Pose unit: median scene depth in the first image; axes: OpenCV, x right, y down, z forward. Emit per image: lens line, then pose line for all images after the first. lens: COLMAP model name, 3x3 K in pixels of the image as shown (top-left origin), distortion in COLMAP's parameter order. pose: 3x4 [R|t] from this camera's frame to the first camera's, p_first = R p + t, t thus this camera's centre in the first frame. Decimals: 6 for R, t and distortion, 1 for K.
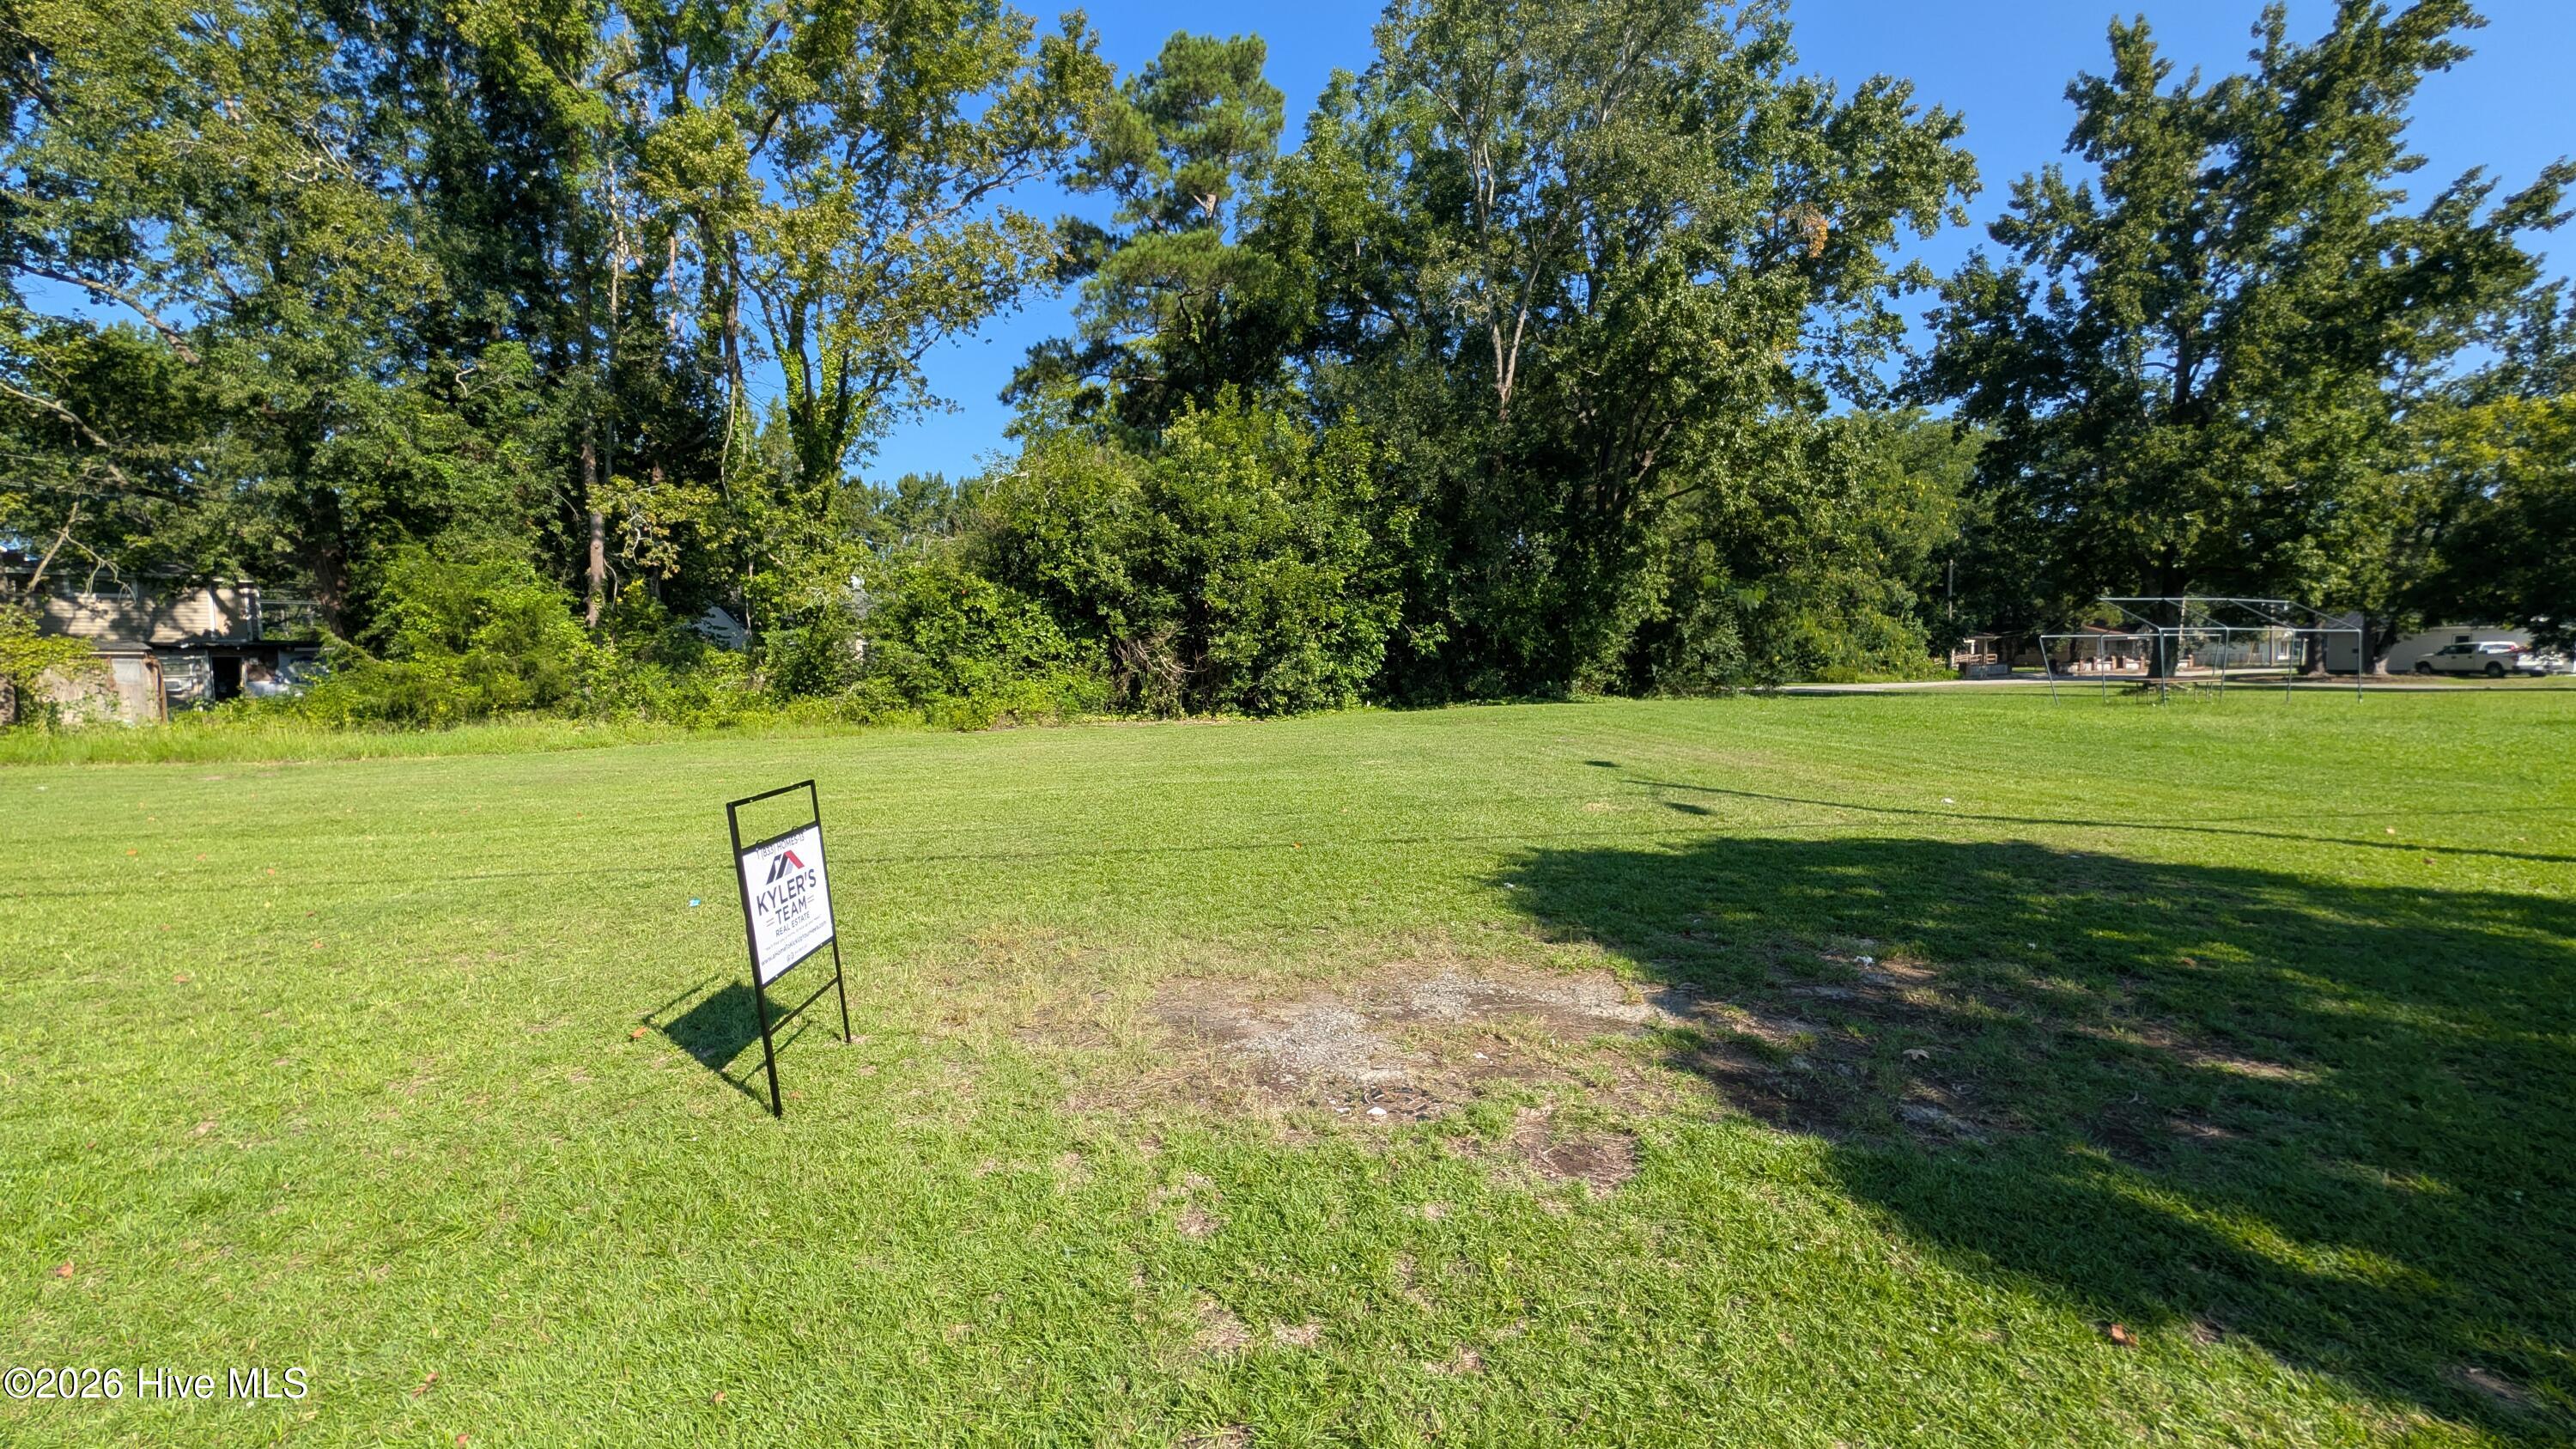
lens RADIAL K [[988.7, 0, 1288.5], [0, 988.7, 719.9], [0, 0, 1]] dist [-0.000622, 0.000170]
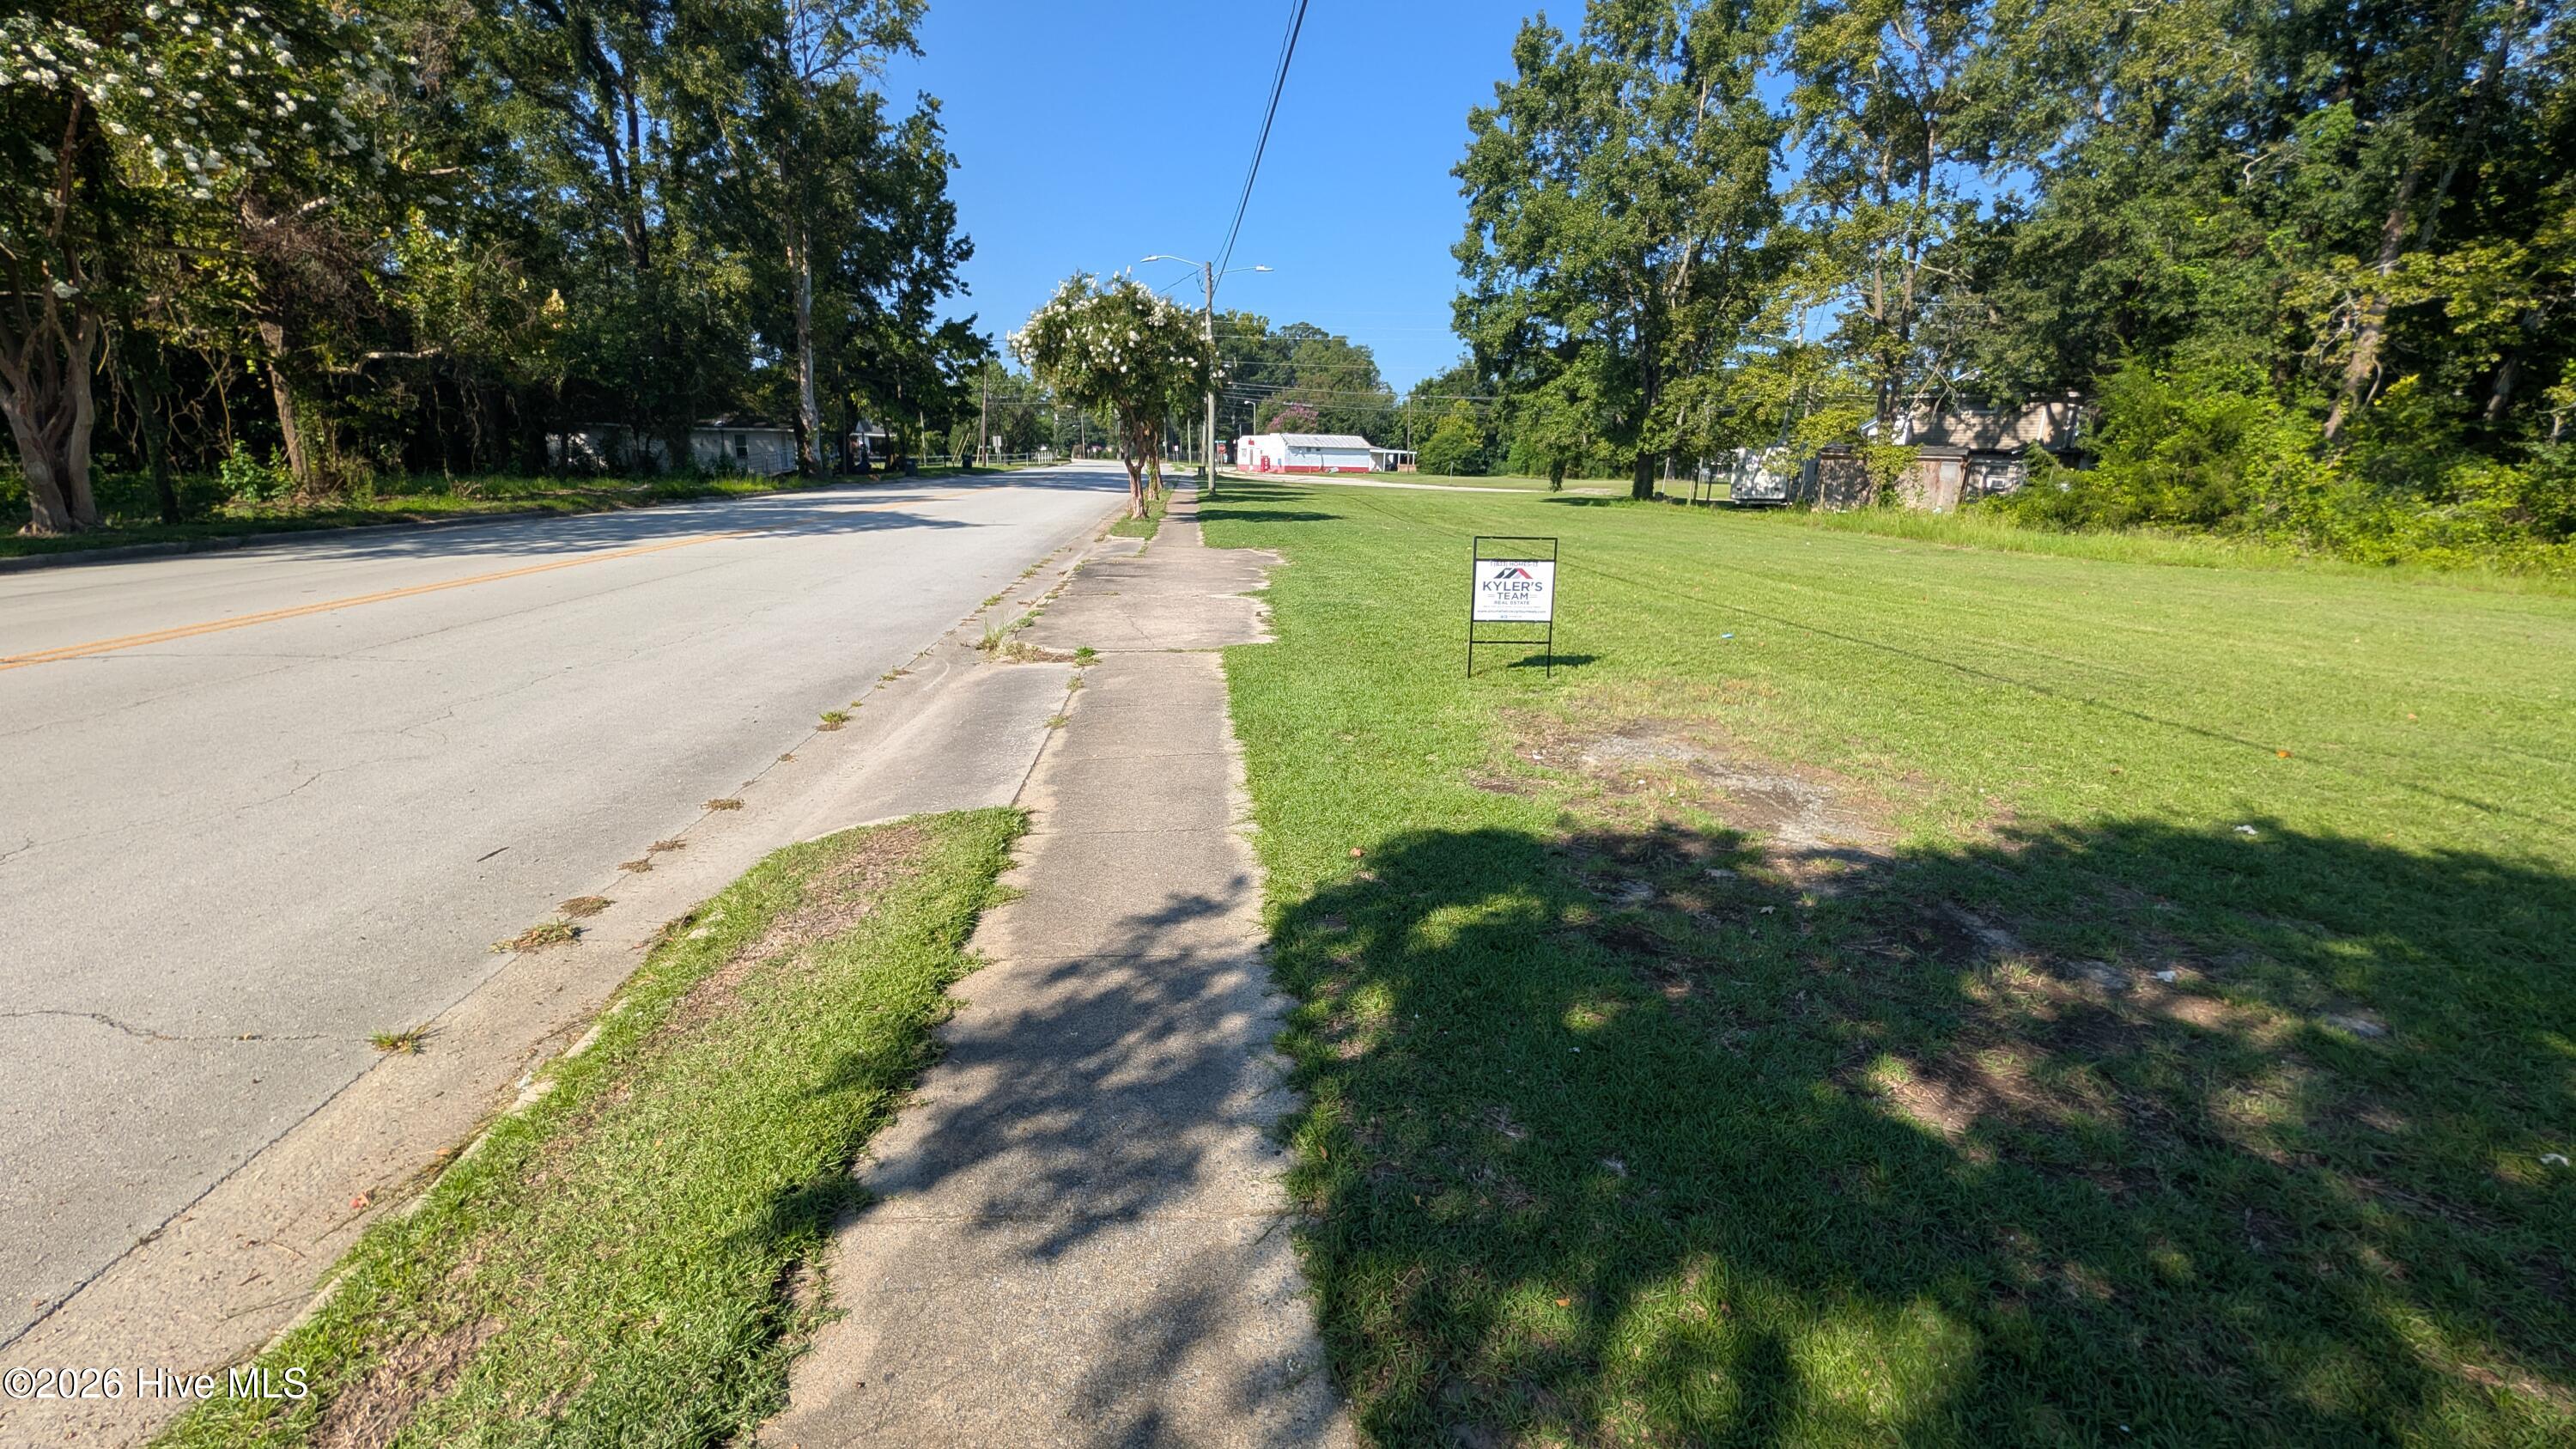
lens RADIAL K [[986.4, 0, 1275.7], [0, 986.4, 730.9], [0, 0, 1]] dist [0.000013, 0.000064]
pose [[0.009219, 0.282774, -0.959142, 0.221407], [-0.085736, 0.955874, 0.280987, -0.010824], [0.996275, 0.079643, 0.033056, 0.065149]]
